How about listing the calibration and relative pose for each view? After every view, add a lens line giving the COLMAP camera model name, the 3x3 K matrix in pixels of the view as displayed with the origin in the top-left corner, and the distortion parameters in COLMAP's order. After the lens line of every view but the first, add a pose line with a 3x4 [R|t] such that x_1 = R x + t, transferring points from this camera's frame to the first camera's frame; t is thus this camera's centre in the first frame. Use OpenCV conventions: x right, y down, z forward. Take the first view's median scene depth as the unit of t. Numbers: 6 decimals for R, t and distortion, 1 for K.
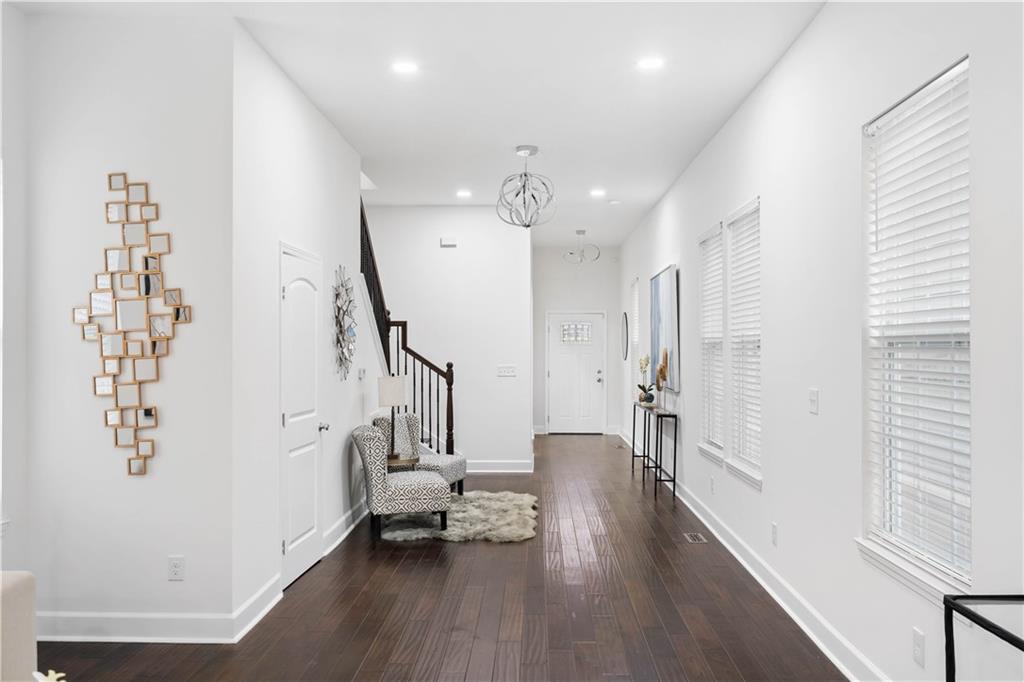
lens RADIAL K [[812.7, 0, 504.9], [0, 812.7, 346.2], [0, 0, 1]] dist [0.000073, 0.006155]
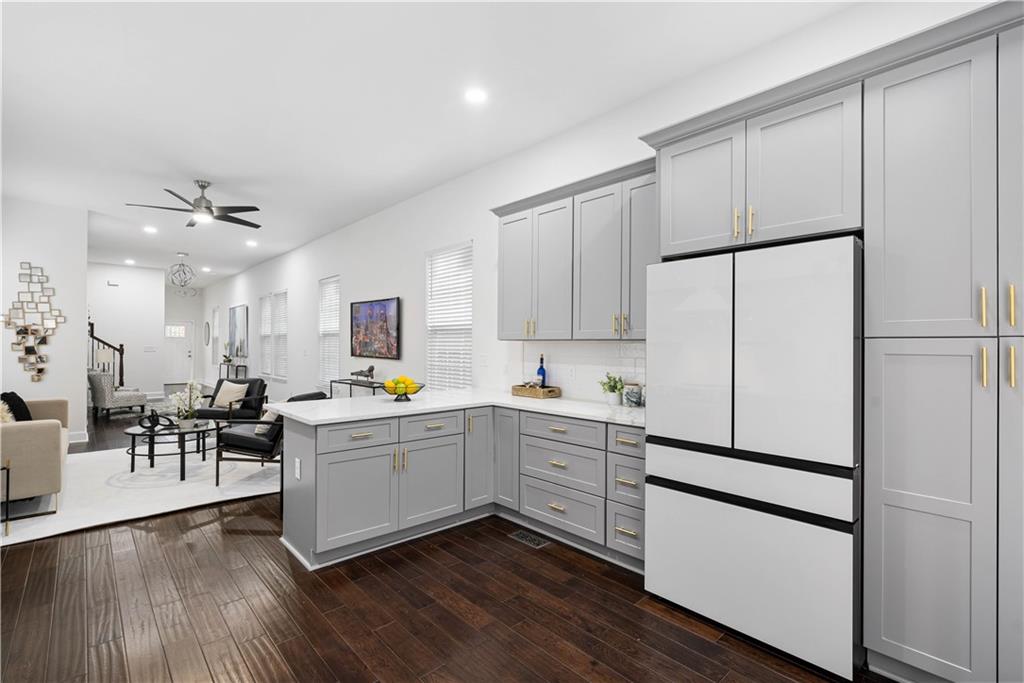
lens RADIAL K [[469.5, 0, 510.3], [0, 469.5, 344.4], [0, 0, 1]] dist [-0.000550, 0.000084]
pose [[0.706688, 0.006146, 0.707499, -0.288692], [-0.007226, 0.999973, -0.001468, 0.021356], [-0.707489, -0.004075, 0.706713, -0.715113]]
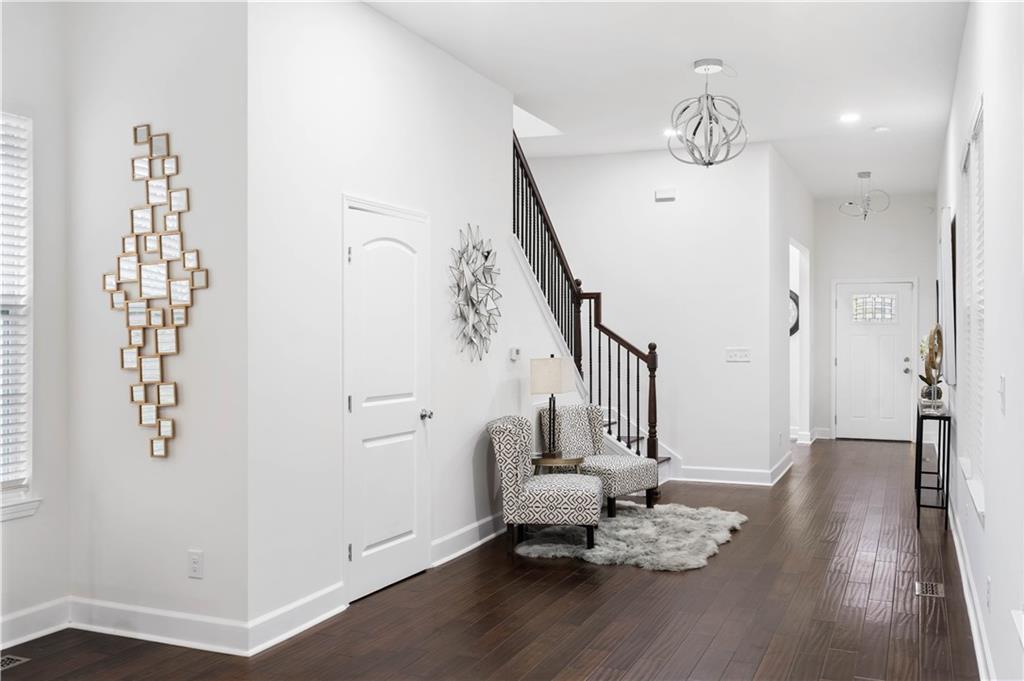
lens RADIAL K [[940.3, 0, 512.2], [0, 940.3, 339.9], [0, 0, 1]] dist [0.003820, 0.000000]
pose [[0.932809, 0.002534, -0.360363, 0.188875], [0.000436, 0.999967, 0.008160, 0.012334], [0.360371, -0.007769, 0.932777, 0.108304]]
